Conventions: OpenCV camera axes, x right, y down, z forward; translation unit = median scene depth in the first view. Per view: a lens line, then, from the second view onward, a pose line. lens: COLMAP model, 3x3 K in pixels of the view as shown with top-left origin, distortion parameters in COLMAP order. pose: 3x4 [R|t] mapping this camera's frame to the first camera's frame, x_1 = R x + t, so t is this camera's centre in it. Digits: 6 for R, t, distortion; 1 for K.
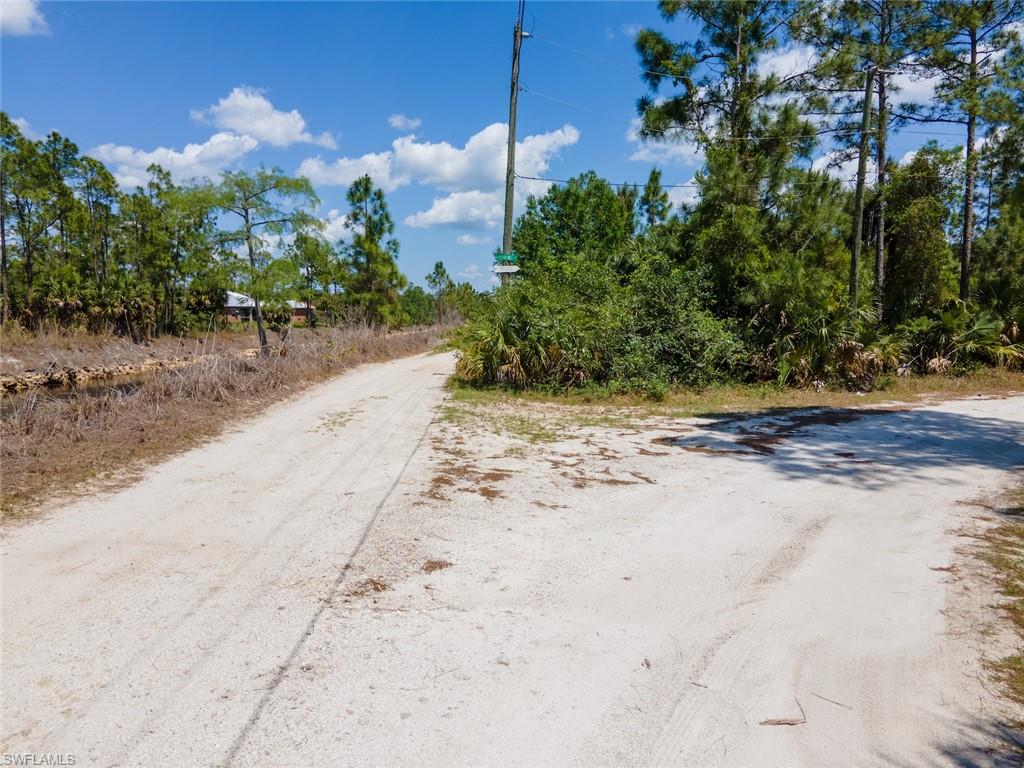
lens RADIAL K [[749.0, 0, 512.0], [0, 749.0, 366.2], [0, 0, 1]] dist [0.004145, 0.128271]
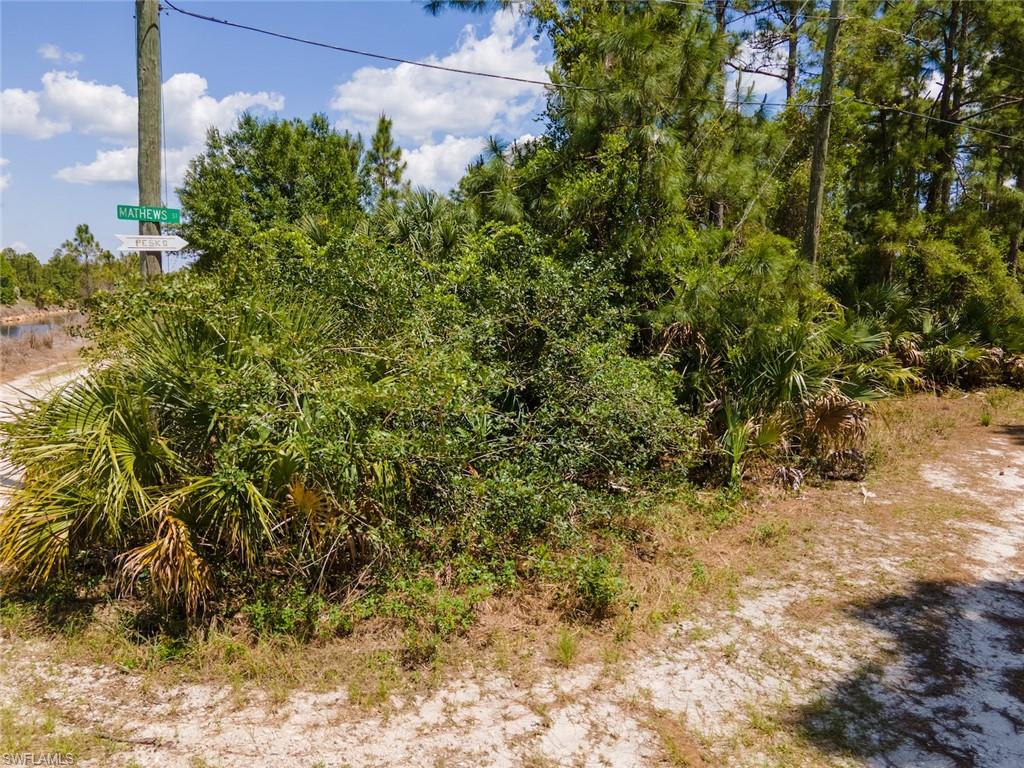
lens RADIAL K [[749.0, 0, 512.0], [0, 749.0, 366.2], [0, 0, 1]] dist [0.004145, 0.128271]
pose [[0.923791, -0.034640, 0.381327, 0.012087], [0.021618, 0.999029, 0.038380, -0.061320], [-0.382287, -0.027211, 0.923643, 0.443097]]
